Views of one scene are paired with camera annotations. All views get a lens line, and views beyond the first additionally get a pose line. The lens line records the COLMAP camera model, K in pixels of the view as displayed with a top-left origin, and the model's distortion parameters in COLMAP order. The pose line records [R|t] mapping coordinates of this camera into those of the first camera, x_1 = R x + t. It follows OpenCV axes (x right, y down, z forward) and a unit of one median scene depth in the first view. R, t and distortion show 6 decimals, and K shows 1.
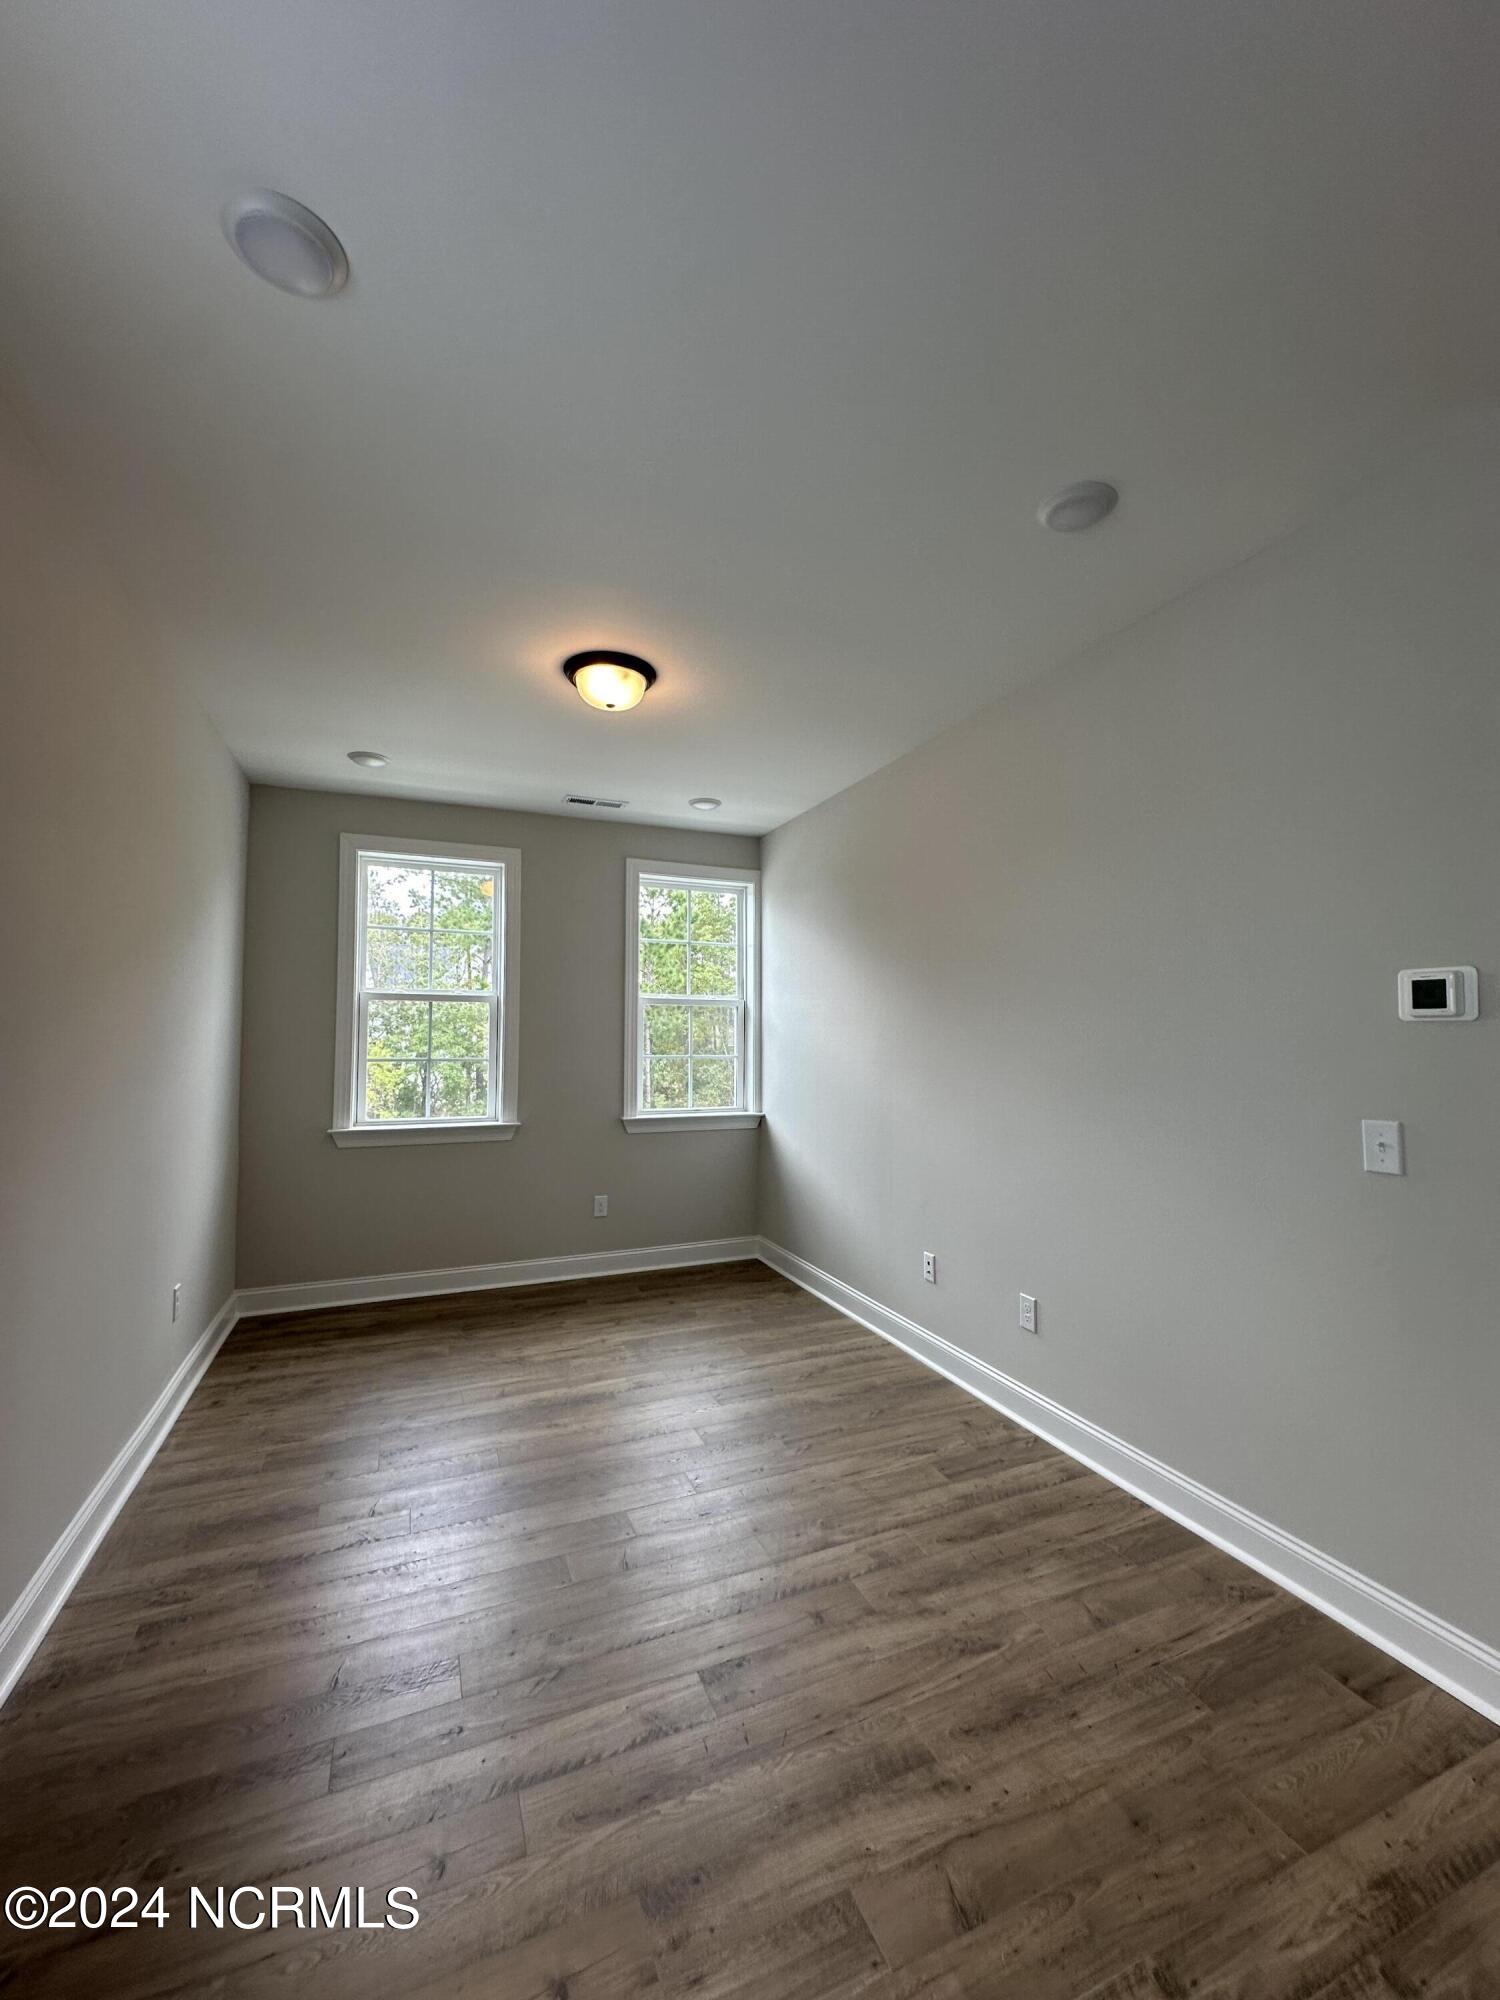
lens RADIAL K [[795.4, 0, 753.4], [0, 795.4, 998.3], [0, 0, 1]] dist [-0.002551, -0.000042]
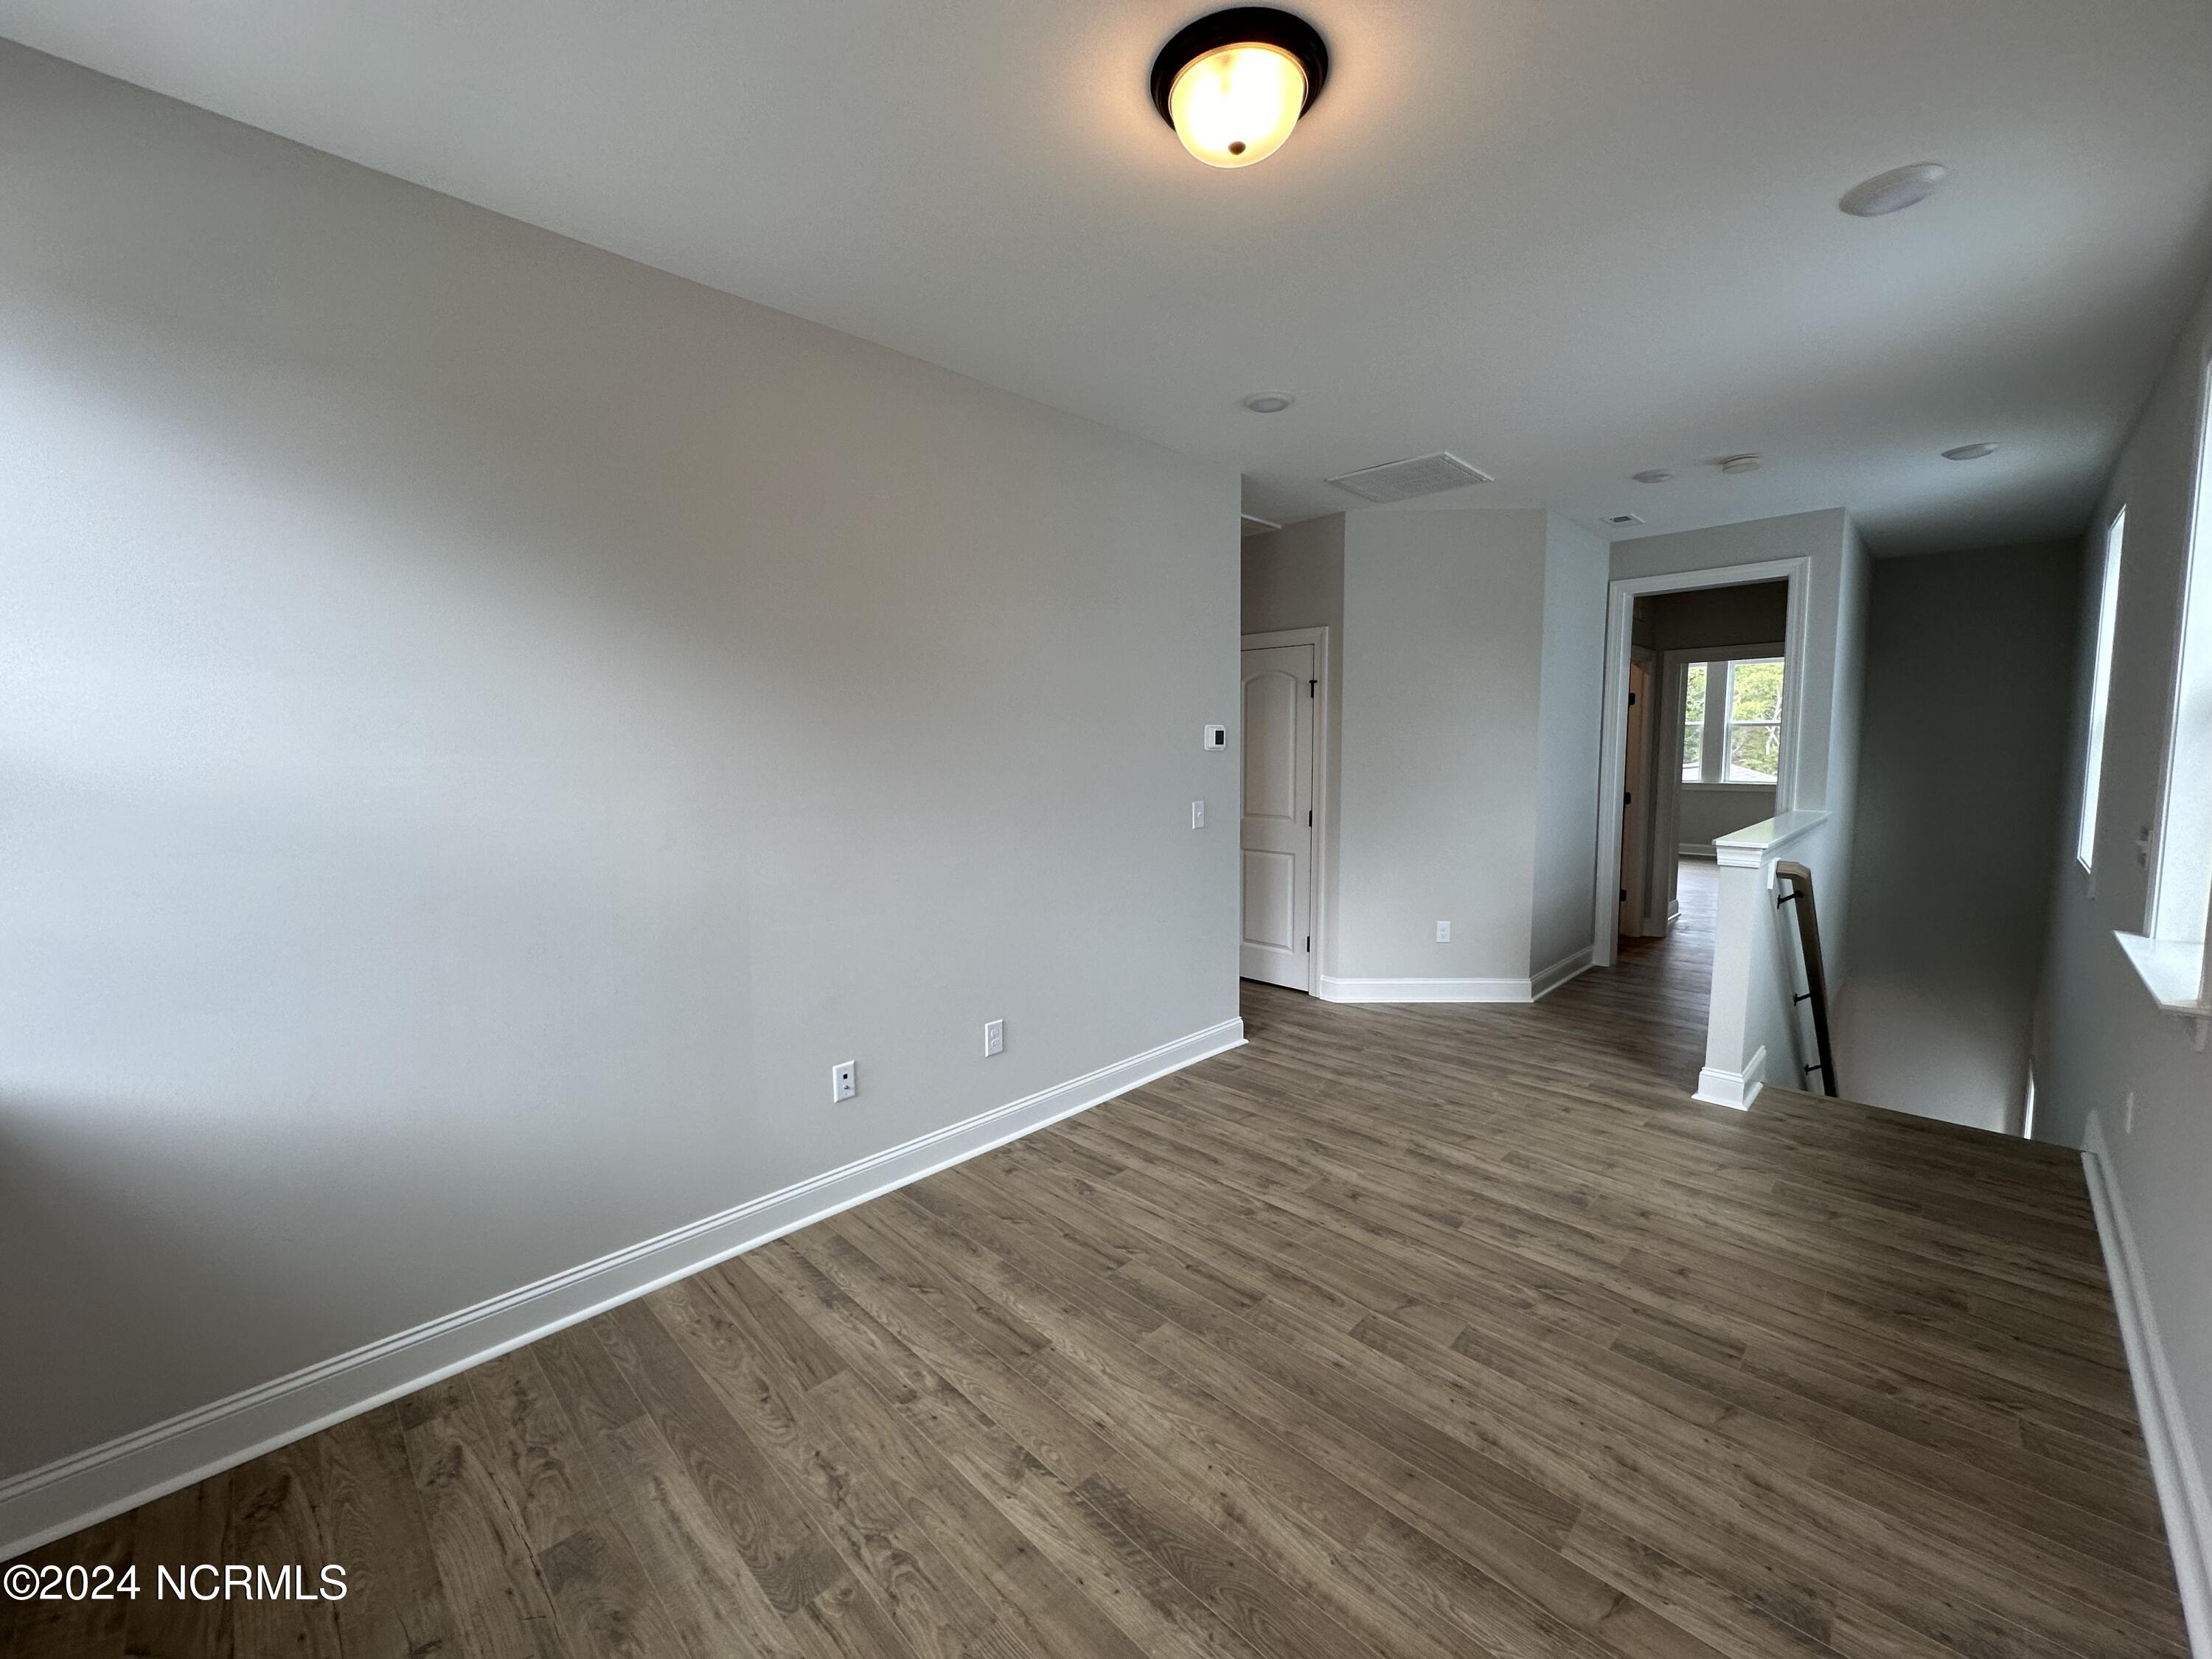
lens RADIAL K [[879.7, 0, 1106.7], [0, 879.7, 824.3], [0, 0, 1]] dist [-0.002551, -0.000042]
pose [[-0.371521, -0.080987, 0.924886, -0.904167], [-0.035172, 0.996701, 0.073147, 0.048460], [-0.927758, -0.005355, -0.373144, 1.619055]]
